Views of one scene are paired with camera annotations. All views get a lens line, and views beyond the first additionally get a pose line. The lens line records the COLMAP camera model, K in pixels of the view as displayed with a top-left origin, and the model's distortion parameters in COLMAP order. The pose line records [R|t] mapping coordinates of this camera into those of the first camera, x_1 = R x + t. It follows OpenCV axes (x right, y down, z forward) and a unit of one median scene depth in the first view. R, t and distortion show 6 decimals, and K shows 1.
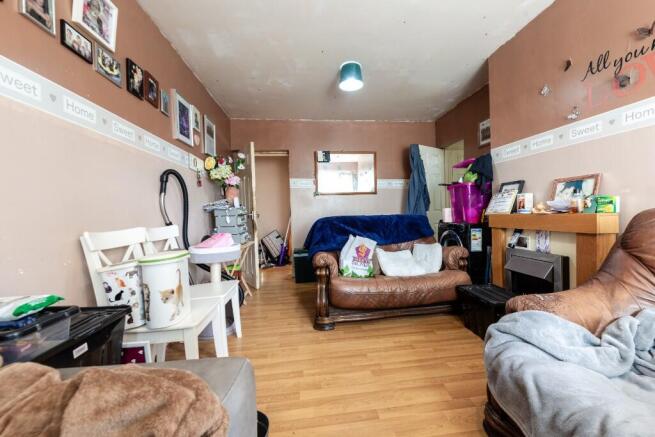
lens RADIAL K [[261.5, 0, 331.0], [0, 261.5, 216.7], [0, 0, 1]] dist [0.001684, -0.000374]
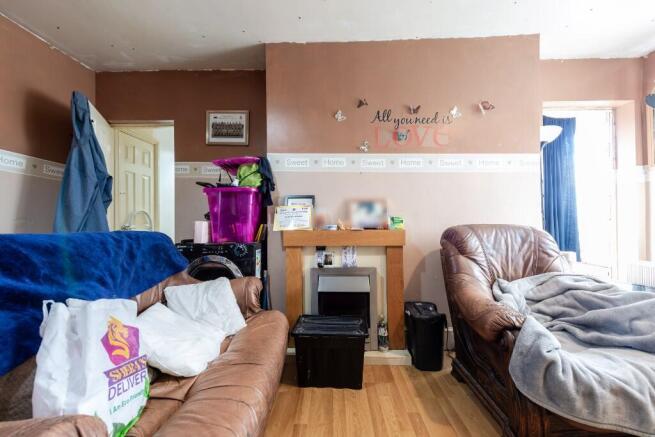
lens RADIAL K [[261.5, 0, 327.6], [0, 261.5, 221.2], [0, 0, 1]] dist [0.001684, -0.000374]
pose [[0.127194, 0.040019, 0.991070, -0.217404], [0.010750, 0.999071, -0.041722, -0.003373], [-0.991820, 0.015960, 0.126646, 0.853461]]
